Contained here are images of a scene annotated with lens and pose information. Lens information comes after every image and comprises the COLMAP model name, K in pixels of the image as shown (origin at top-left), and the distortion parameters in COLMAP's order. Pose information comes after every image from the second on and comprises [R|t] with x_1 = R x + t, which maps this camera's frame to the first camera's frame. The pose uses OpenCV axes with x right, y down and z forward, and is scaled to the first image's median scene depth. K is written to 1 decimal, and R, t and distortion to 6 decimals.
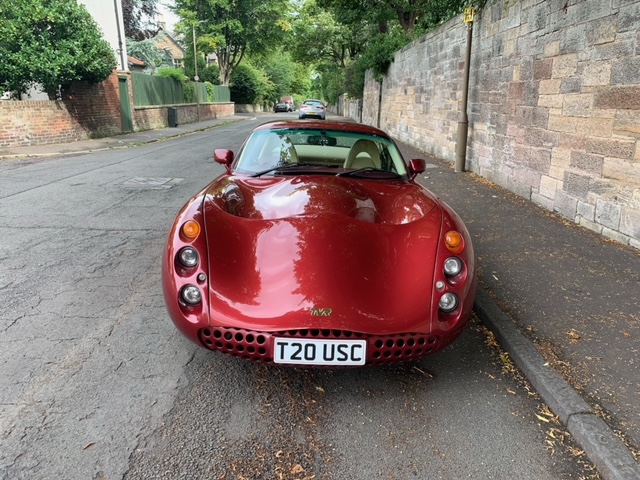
lens RADIAL K [[485.5, 0, 318.8], [0, 485.5, 241.4], [0, 0, 1]] dist [0.016610, -0.011974]
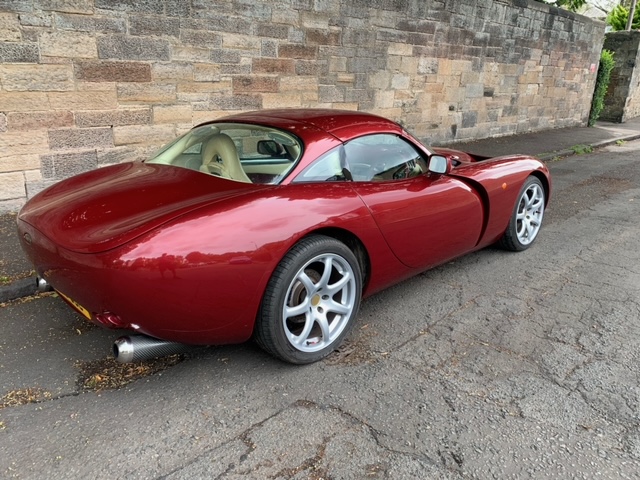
lens RADIAL K [[485.5, 0, 320.5], [0, 485.5, 240.7], [0, 0, 1]] dist [0.016610, -0.011974]
pose [[-0.695625, -0.244738, 0.675432, -0.521374], [0.178259, 0.851979, 0.492297, -0.411569], [-0.695937, 0.462856, -0.549031, 1.403576]]
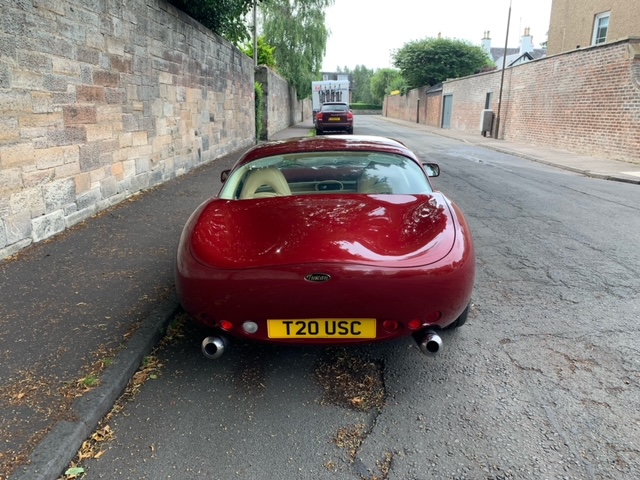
lens RADIAL K [[485.5, 0, 322.6], [0, 485.5, 239.4], [0, 0, 1]] dist [0.016610, -0.011974]
pose [[-0.999523, -0.020469, 0.023138, -0.003186], [-0.005544, 0.855680, 0.517476, -0.501428], [-0.030390, 0.517101, -0.855385, 1.721386]]
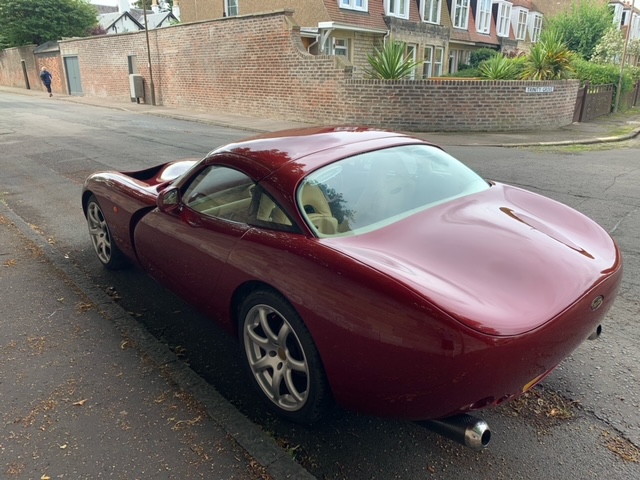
lens RADIAL K [[485.5, 0, 320.6], [0, 485.5, 239.2], [0, 0, 1]] dist [0.016610, -0.011974]
pose [[-0.739562, 0.211562, -0.638975, 0.441265], [-0.193038, 0.842773, 0.502465, -0.434541], [0.644813, 0.494950, -0.582443, 1.401913]]
